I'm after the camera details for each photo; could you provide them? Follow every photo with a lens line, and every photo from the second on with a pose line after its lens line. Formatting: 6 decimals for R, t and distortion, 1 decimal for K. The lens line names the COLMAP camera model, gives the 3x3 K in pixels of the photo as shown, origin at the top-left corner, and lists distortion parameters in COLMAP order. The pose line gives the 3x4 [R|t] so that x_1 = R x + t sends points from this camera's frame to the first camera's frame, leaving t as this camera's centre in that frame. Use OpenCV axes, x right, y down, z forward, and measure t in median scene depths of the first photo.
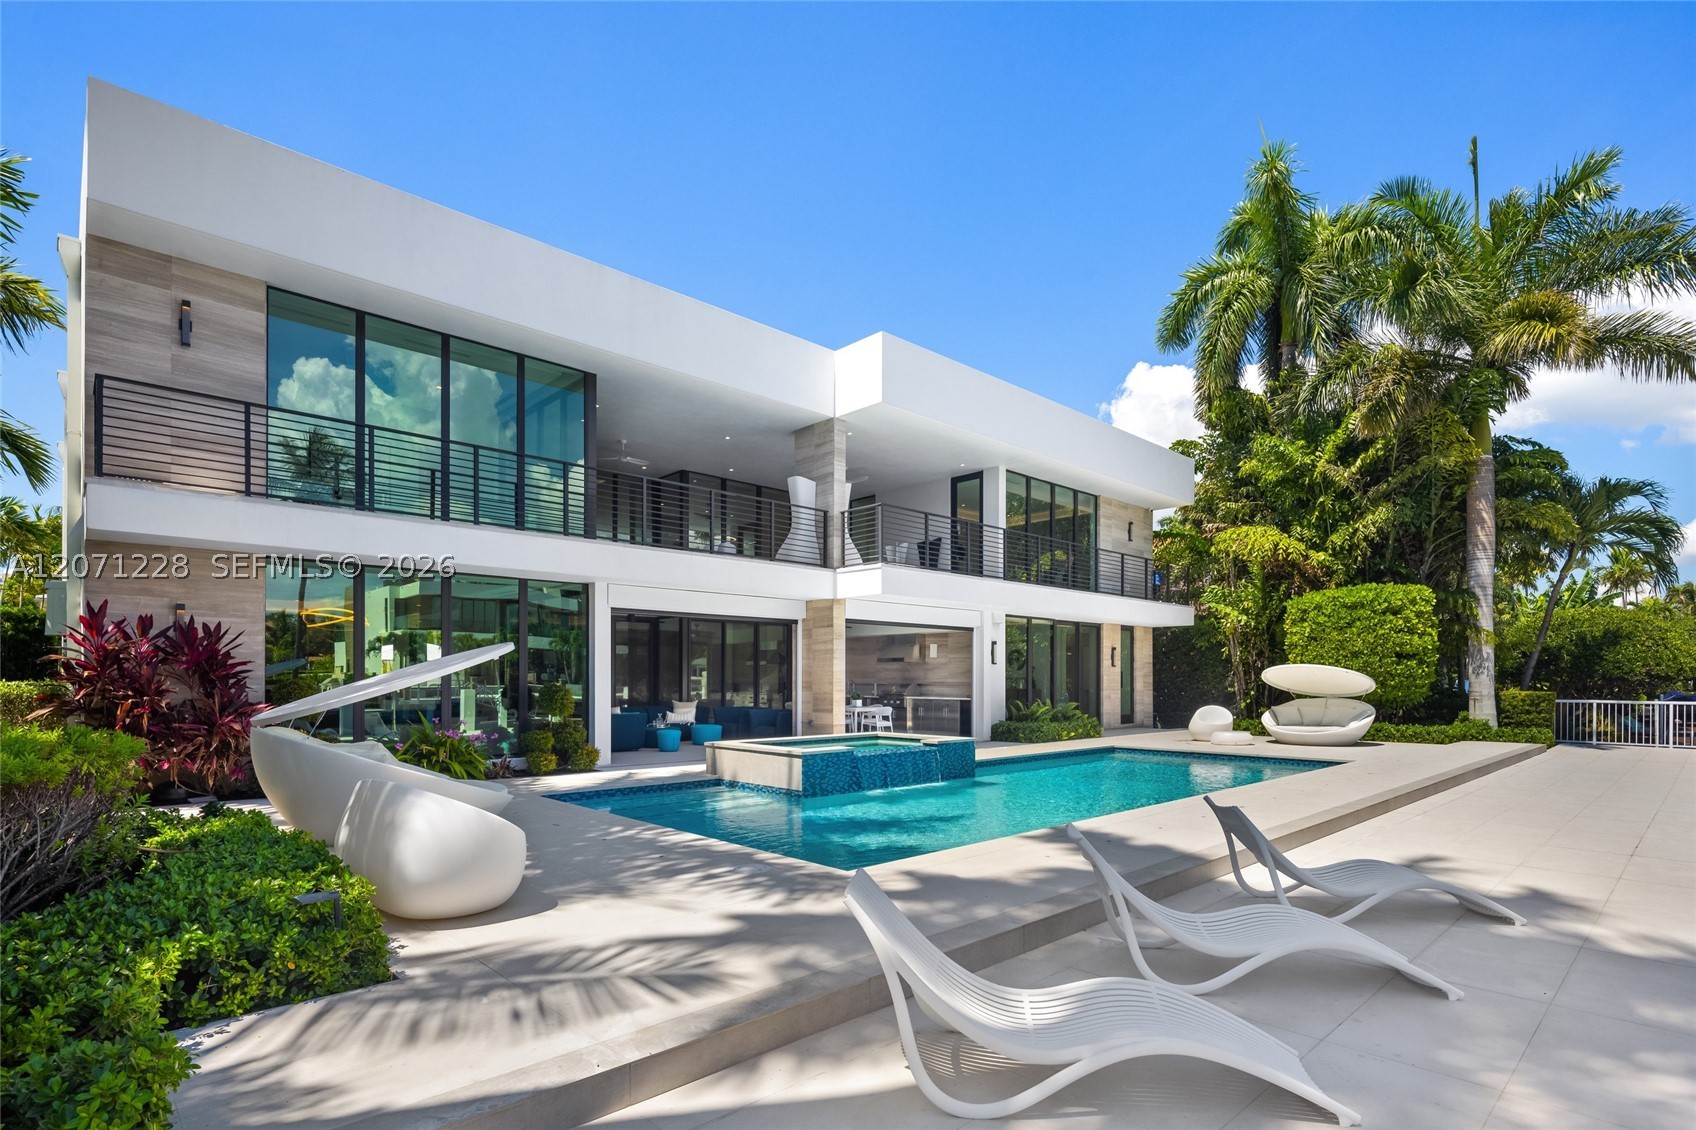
lens RADIAL K [[824.3, 0, 841.4], [0, 824.3, 671.7], [0, 0, 1]] dist [-0.007412, -0.000426]
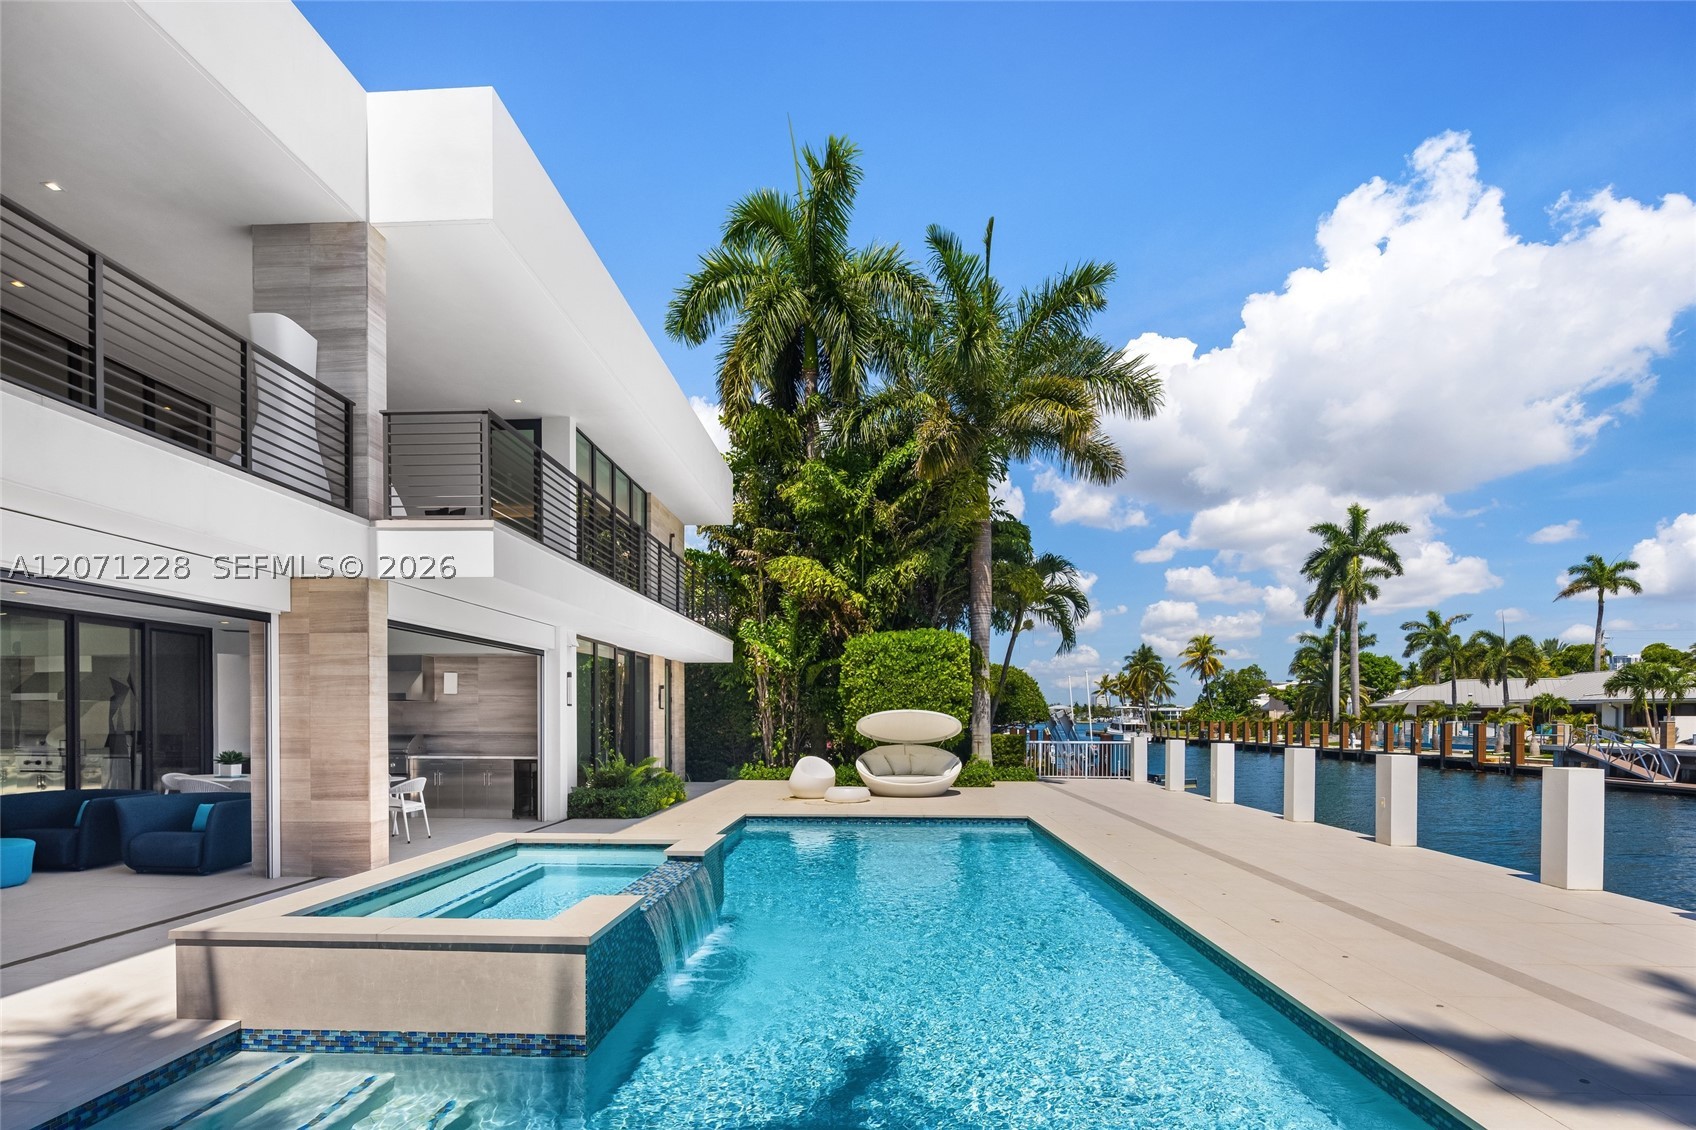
lens RADIAL K [[839.5, 0, 849.7], [0, 839.5, 727.0], [0, 0, 1]] dist [-0.001475, -0.000491]
pose [[0.715545, -0.007060, 0.698531, -0.133863], [-0.008433, 0.999789, 0.018744, -0.006563], [-0.698516, -0.019303, 0.715334, 0.345446]]
